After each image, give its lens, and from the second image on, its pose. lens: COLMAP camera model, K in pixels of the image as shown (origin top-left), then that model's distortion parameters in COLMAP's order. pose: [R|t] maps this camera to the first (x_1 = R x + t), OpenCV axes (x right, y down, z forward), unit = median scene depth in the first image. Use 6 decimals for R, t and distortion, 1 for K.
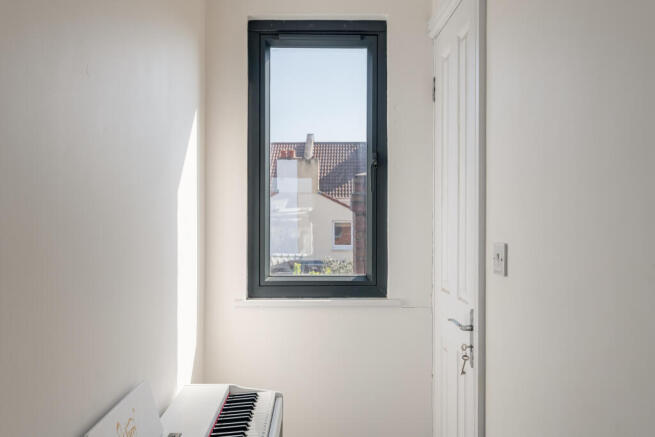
lens RADIAL K [[569.8, 0, 327.5], [0, 569.8, 218.5], [0, 0, 1]] dist [-0.000401, -0.000109]
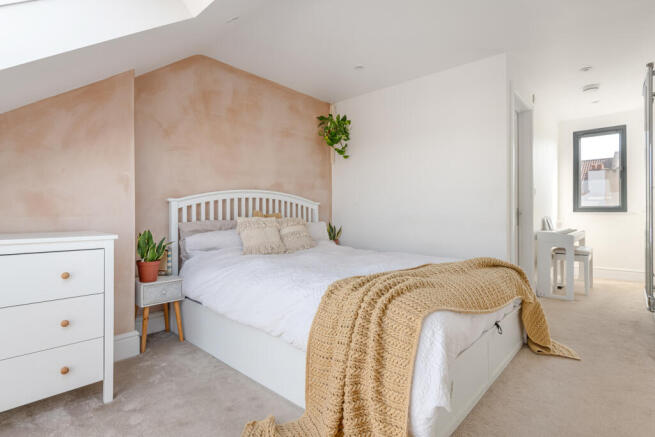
lens RADIAL K [[327.2, 0, 327.5], [0, 327.2, 218.5], [0, 0, 1]] dist [-0.000991, -0.000218]
pose [[0.721779, -0.000240, -0.692124, 0.146961], [0.006940, 0.999952, 0.006890, 0.141751], [0.692089, -0.009777, 0.721746, -1.356573]]
